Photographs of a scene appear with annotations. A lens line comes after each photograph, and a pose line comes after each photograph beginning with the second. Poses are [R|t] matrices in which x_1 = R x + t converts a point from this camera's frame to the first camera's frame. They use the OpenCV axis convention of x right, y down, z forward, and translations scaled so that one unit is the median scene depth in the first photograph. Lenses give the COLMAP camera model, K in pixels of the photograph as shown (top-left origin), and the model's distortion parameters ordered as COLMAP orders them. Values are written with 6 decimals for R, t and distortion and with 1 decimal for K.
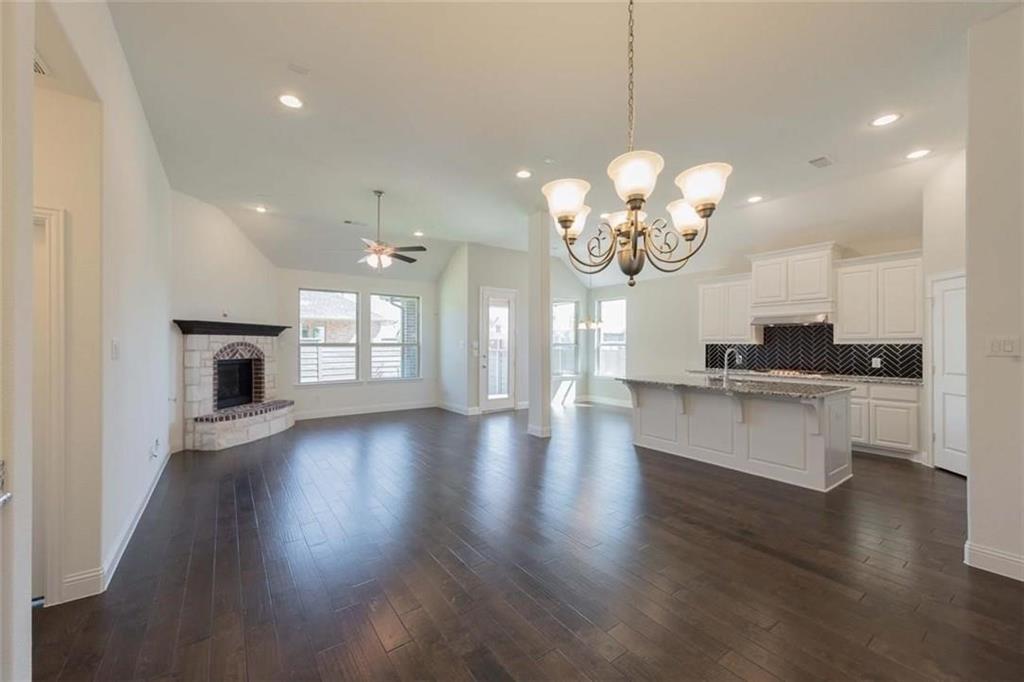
lens RADIAL K [[397.8, 0, 513.0], [0, 397.8, 343.8], [0, 0, 1]] dist [0.009388, -0.001384]
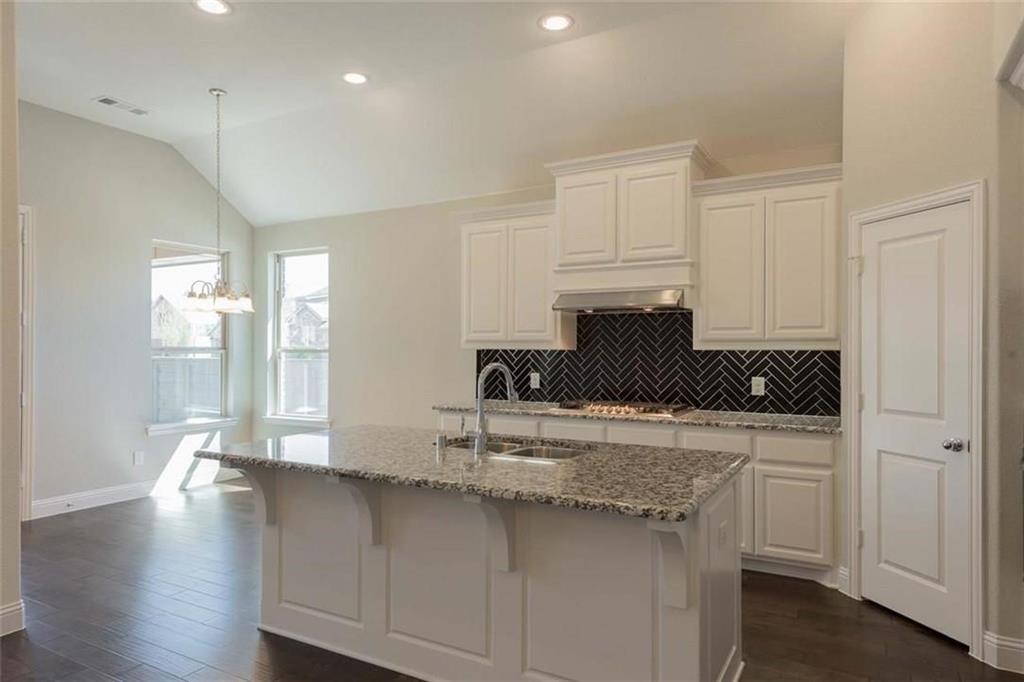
lens RADIAL K [[632.4, 0, 511.4], [0, 632.4, 351.2], [0, 0, 1]] dist [0.021827, -0.009612]
pose [[0.906989, -0.002294, 0.421149, 0.246818], [-0.000627, 0.999977, 0.006799, -0.002797], [-0.421154, -0.006431, 0.906966, 0.355354]]
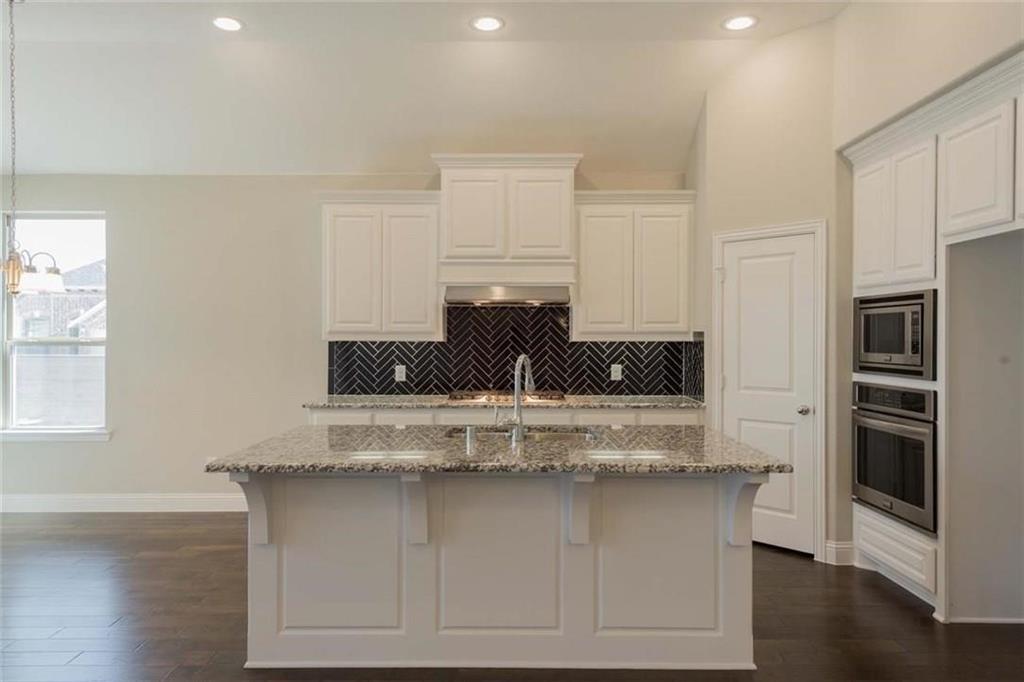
lens RADIAL K [[665.3, 0, 508.2], [0, 665.3, 343.6], [0, 0, 1]] dist [0.020501, -0.006390]
pose [[0.591785, -0.005806, 0.806075, 0.002810], [-0.001239, 0.999966, 0.008112, -0.003304], [-0.806095, -0.005799, 0.591758, 0.493479]]
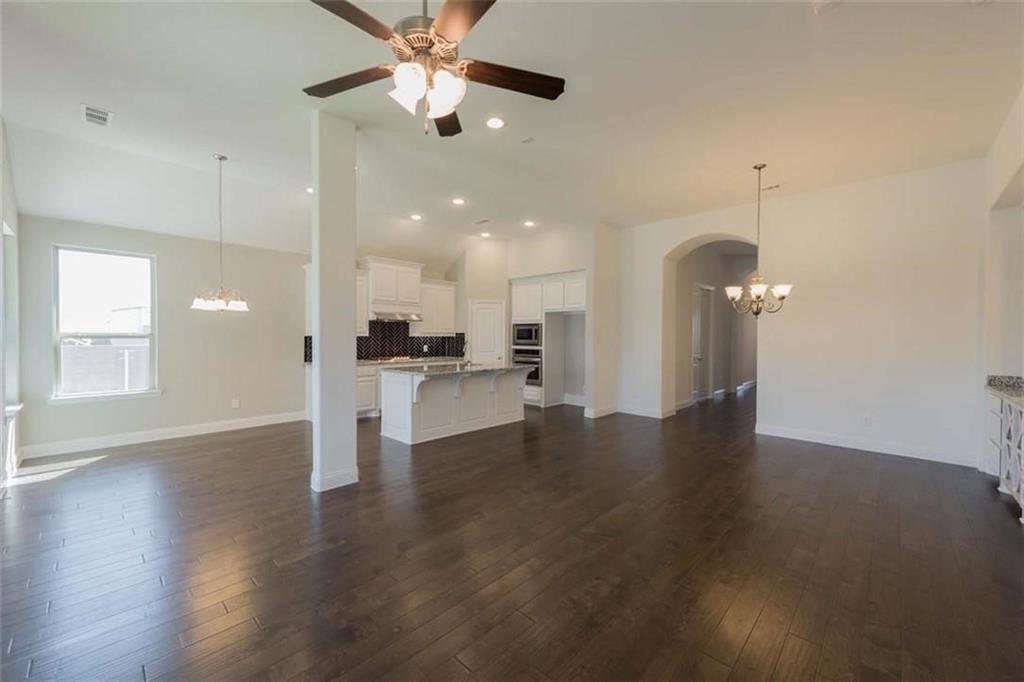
lens RADIAL K [[397.8, 0, 512.8], [0, 397.8, 340.9], [0, 0, 1]] dist [0.009388, -0.001384]
pose [[-0.177262, -0.011563, 0.984096, -0.600153], [-0.005668, 0.999926, 0.010728, 0.000008], [-0.984147, -0.003676, -0.177314, 0.862104]]
